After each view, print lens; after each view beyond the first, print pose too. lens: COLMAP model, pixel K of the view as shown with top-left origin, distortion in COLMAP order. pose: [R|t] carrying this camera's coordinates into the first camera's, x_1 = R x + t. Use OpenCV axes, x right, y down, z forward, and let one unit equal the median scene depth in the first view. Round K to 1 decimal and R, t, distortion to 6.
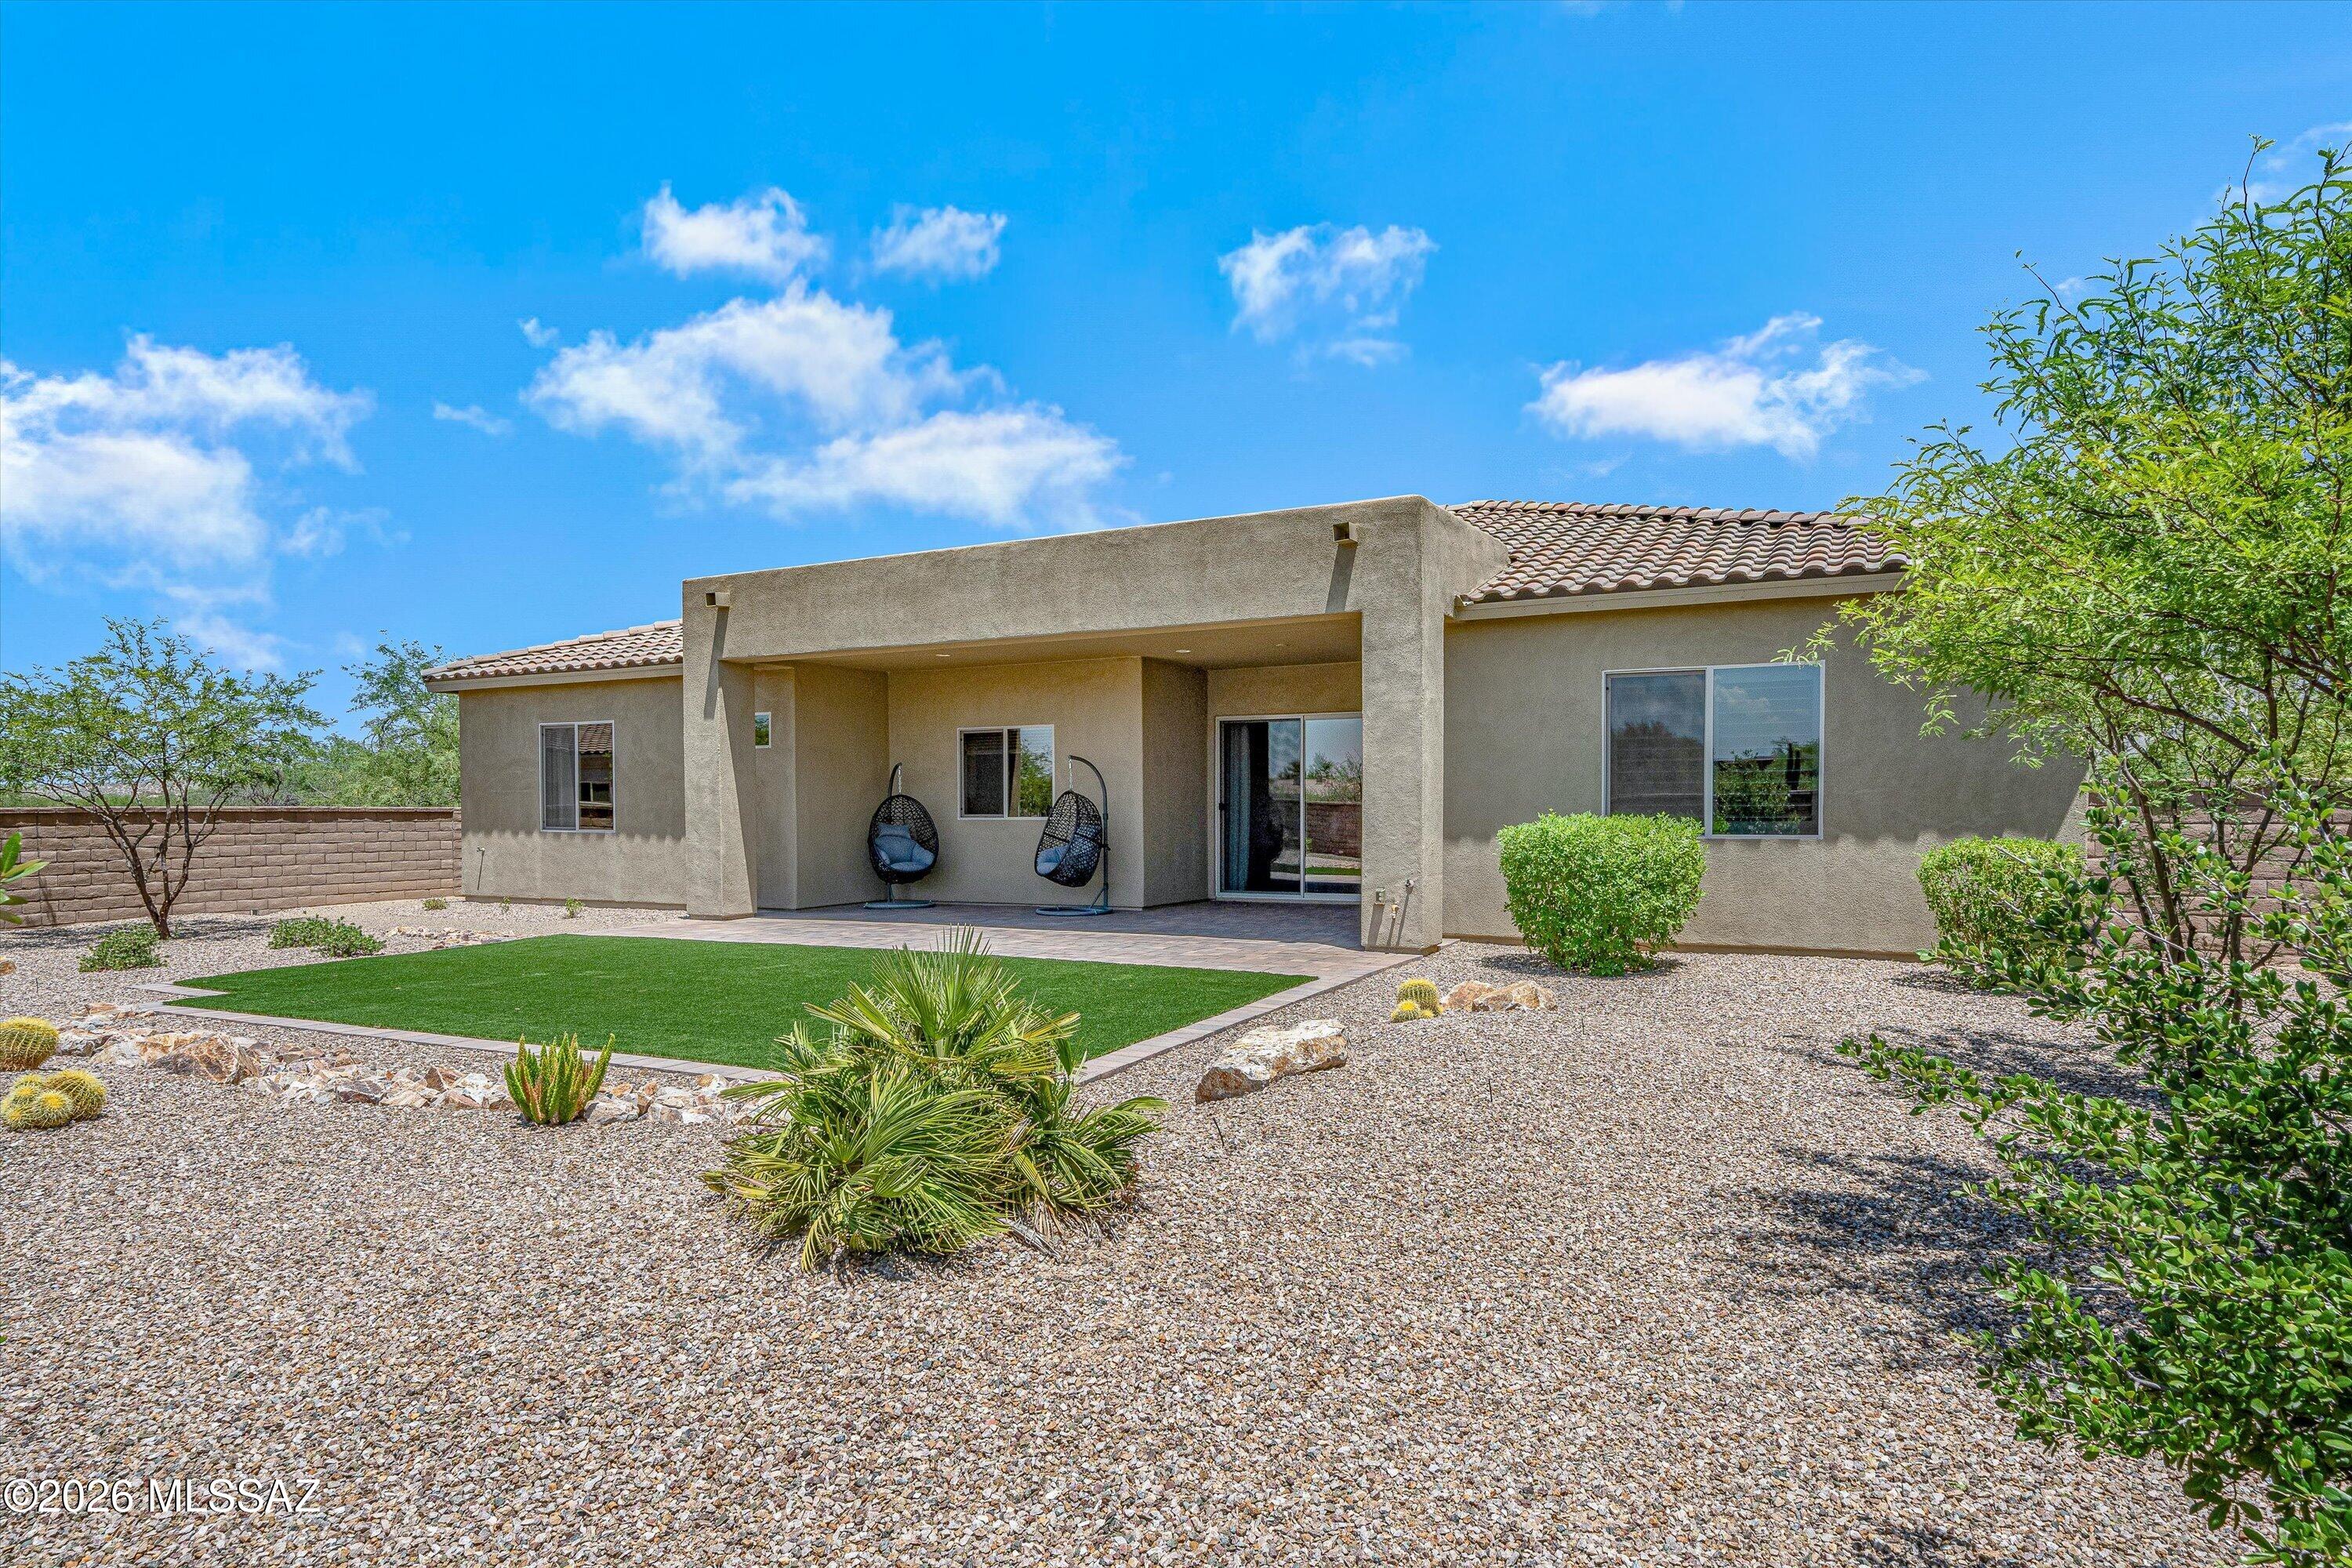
lens RADIAL K [[1285.9, 0, 1170.7], [0, 1285.9, 818.0], [0, 0, 1]] dist [-0.001933, -0.001426]
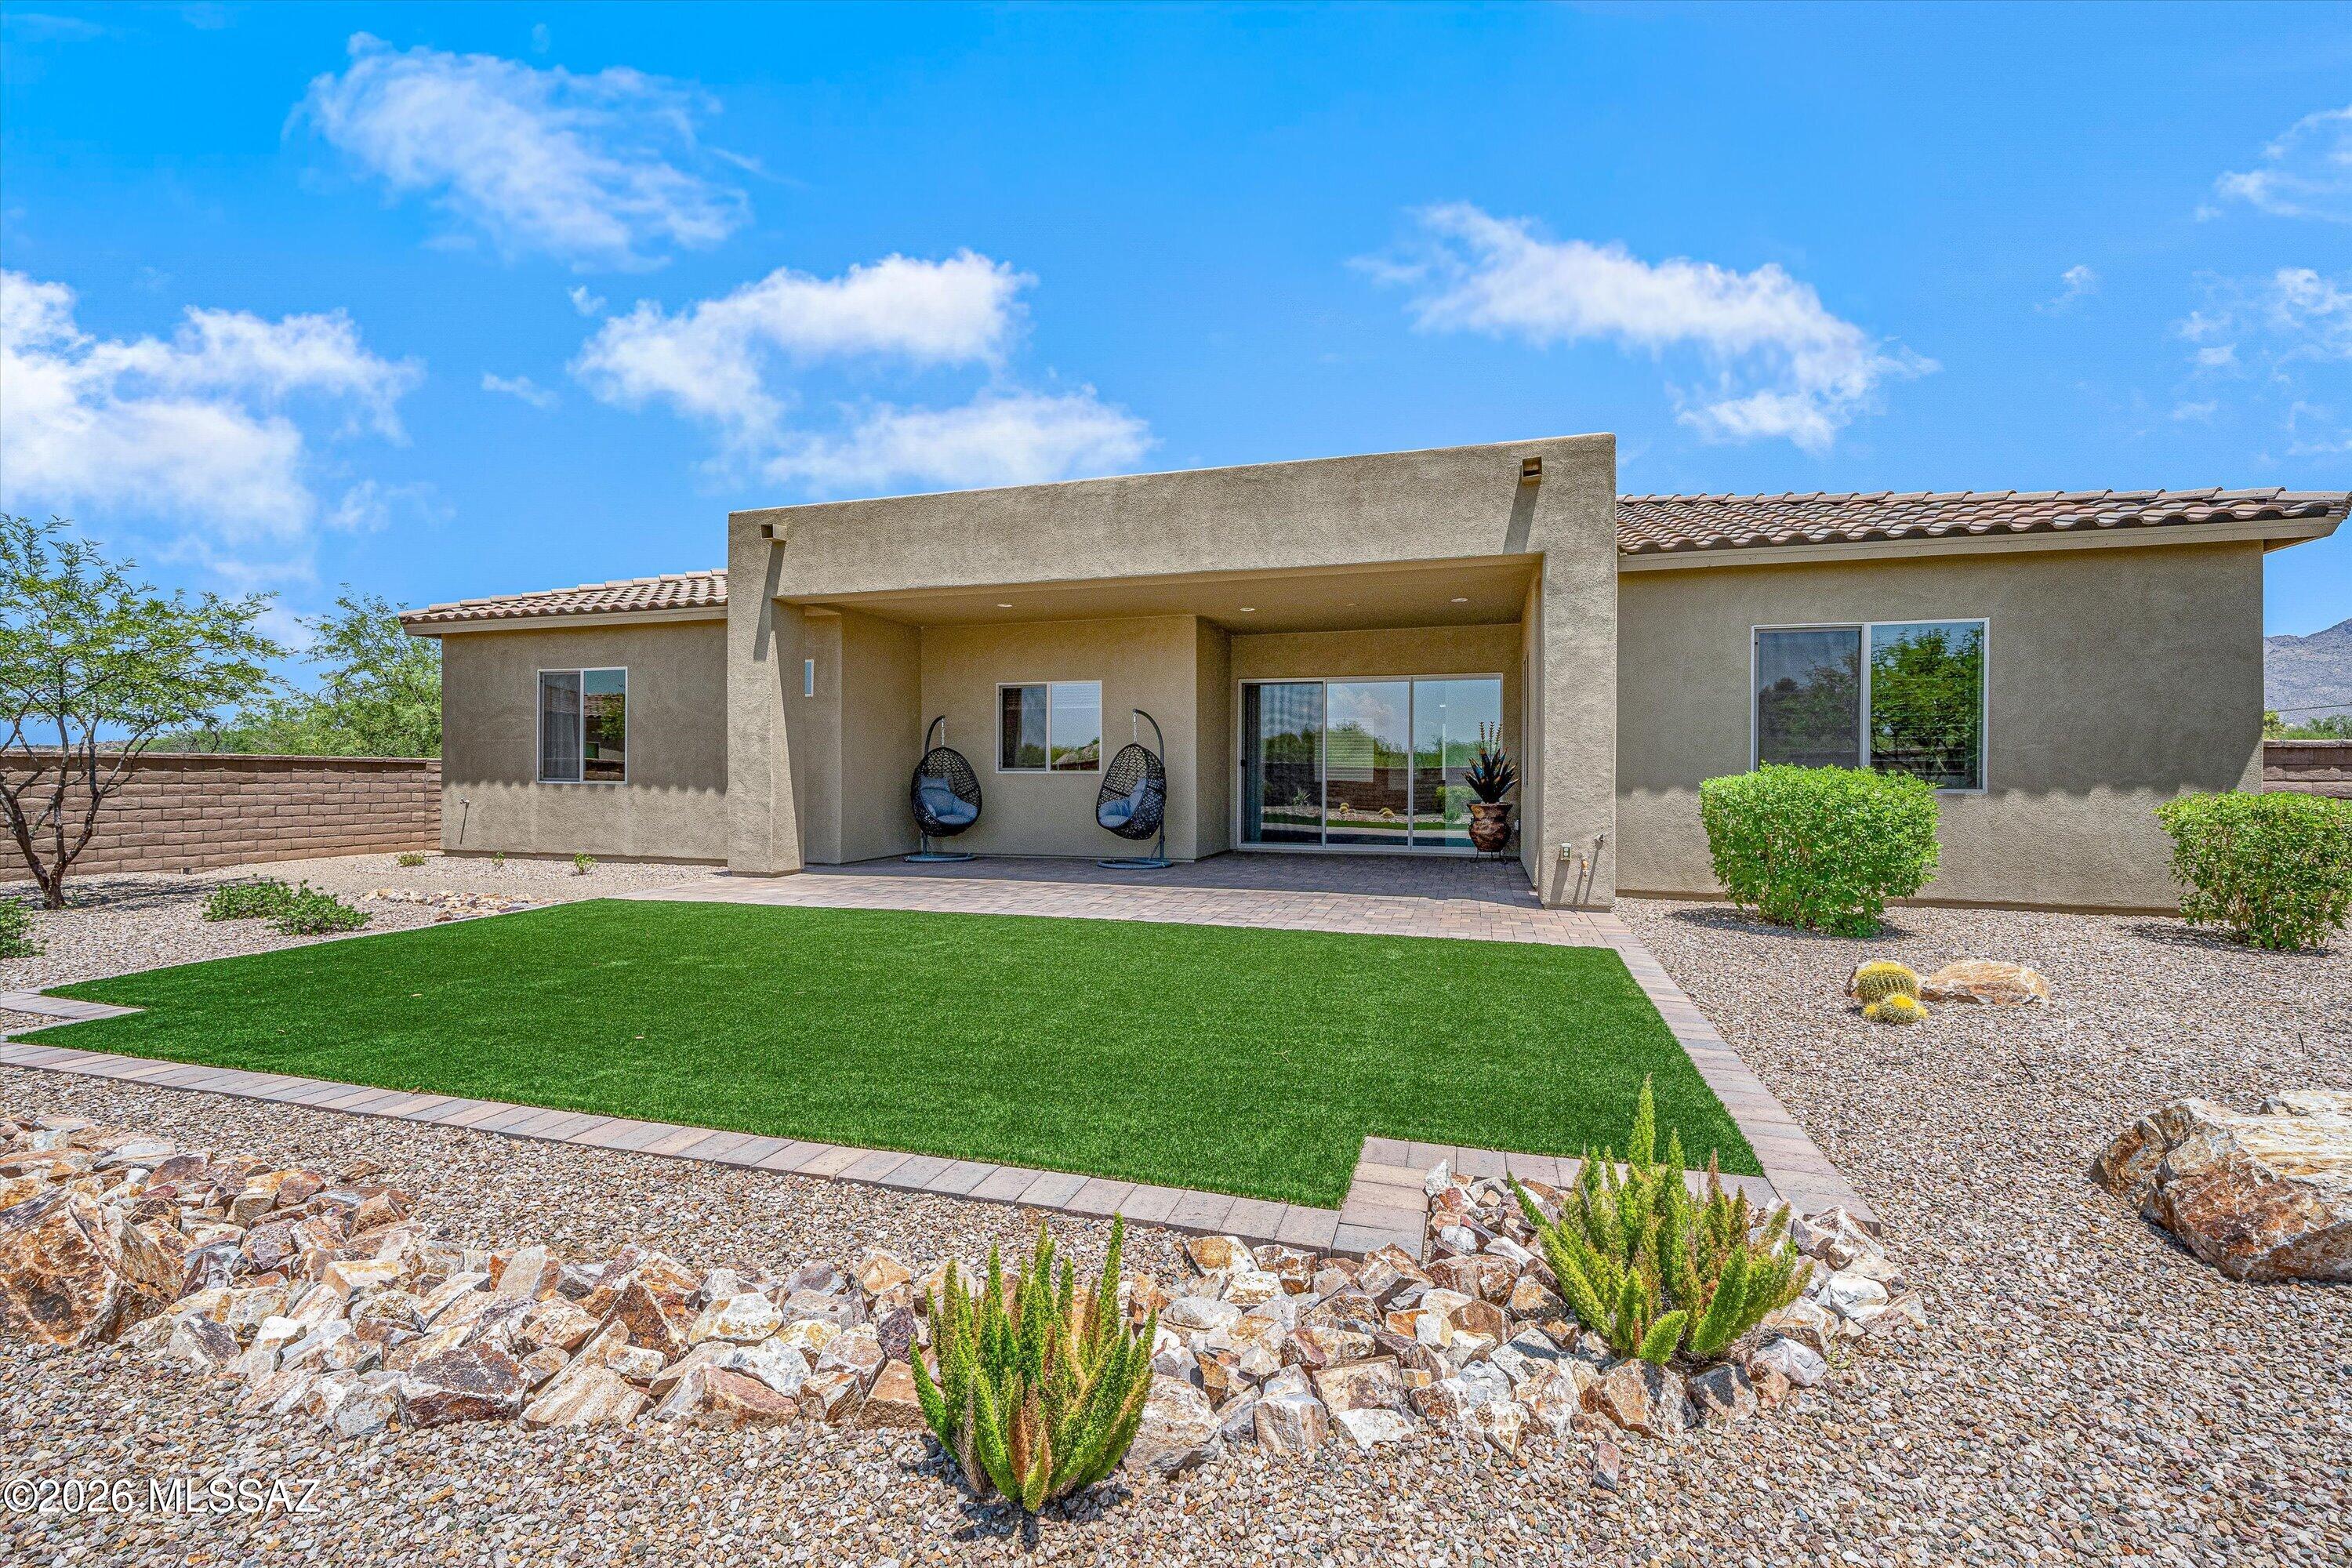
lens RADIAL K [[933.5, 0, 1147.5], [0, 933.5, 768.1], [0, 0, 1]] dist [-0.001489, 0.000391]
pose [[0.984079, 0.009231, 0.177491, -0.199131], [-0.006505, 0.999852, -0.015932, 0.009151], [-0.177611, 0.014524, 0.983994, 0.282223]]
